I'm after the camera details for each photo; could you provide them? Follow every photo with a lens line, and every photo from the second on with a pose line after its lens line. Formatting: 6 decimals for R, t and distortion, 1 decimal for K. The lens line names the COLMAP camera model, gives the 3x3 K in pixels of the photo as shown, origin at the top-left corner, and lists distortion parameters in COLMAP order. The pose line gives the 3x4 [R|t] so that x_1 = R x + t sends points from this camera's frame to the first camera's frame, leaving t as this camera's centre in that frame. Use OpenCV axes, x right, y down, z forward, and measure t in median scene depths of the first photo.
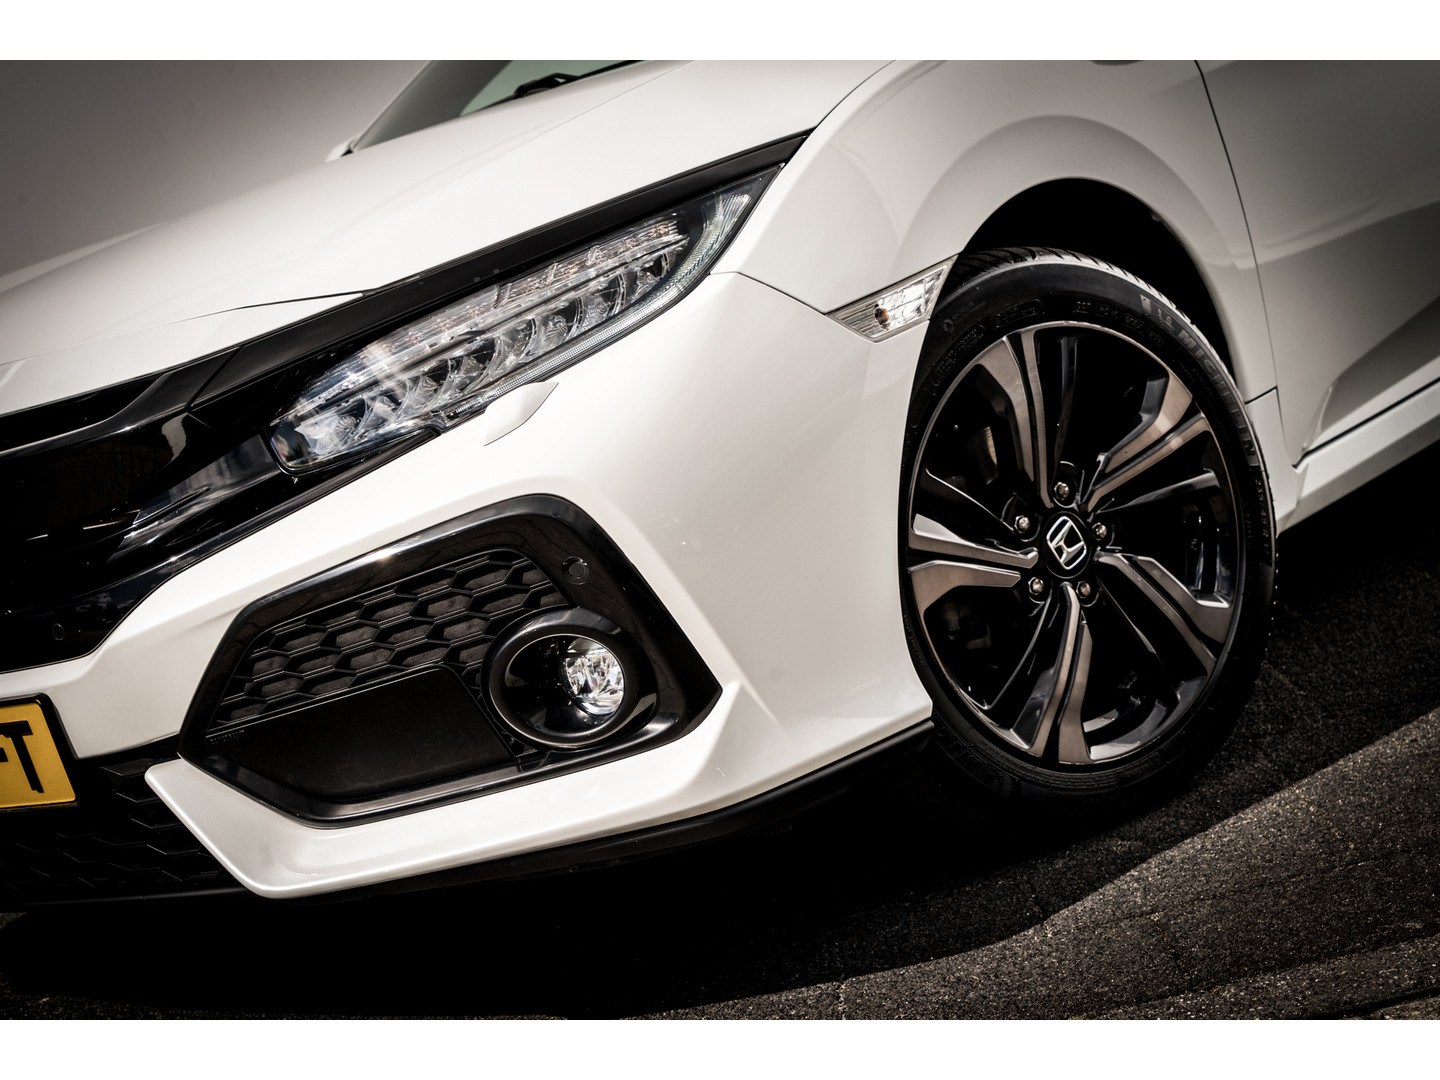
lens RADIAL K [[2141.6, 0, 720.0], [0, 2141.6, 540.0], [0, 0, 1]] dist [-0.025875, -0.038889]
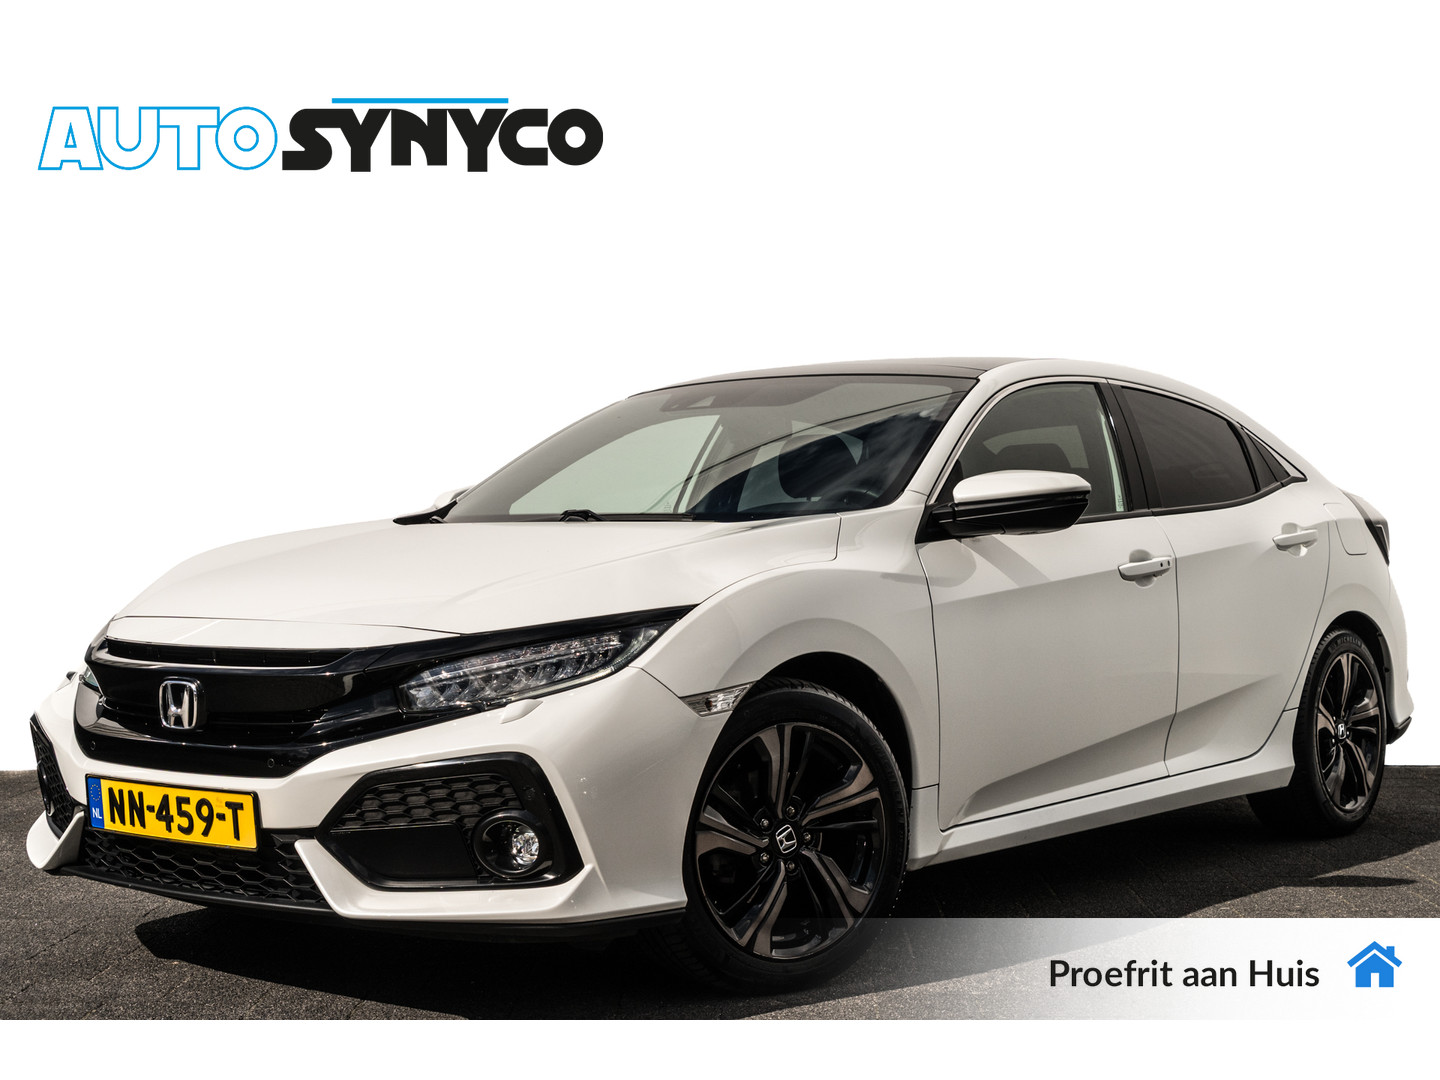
lens RADIAL K [[2115.6, 0, 720.0], [0, 2115.6, 540.0], [0, 0, 1]] dist [0.072034, 0.058436]
pose [[0.972634, 0.232049, -0.011677, 0.074602], [-0.231729, 0.965190, -0.121287, -0.014862], [-0.016874, 0.120674, 0.992549, -1.001108]]
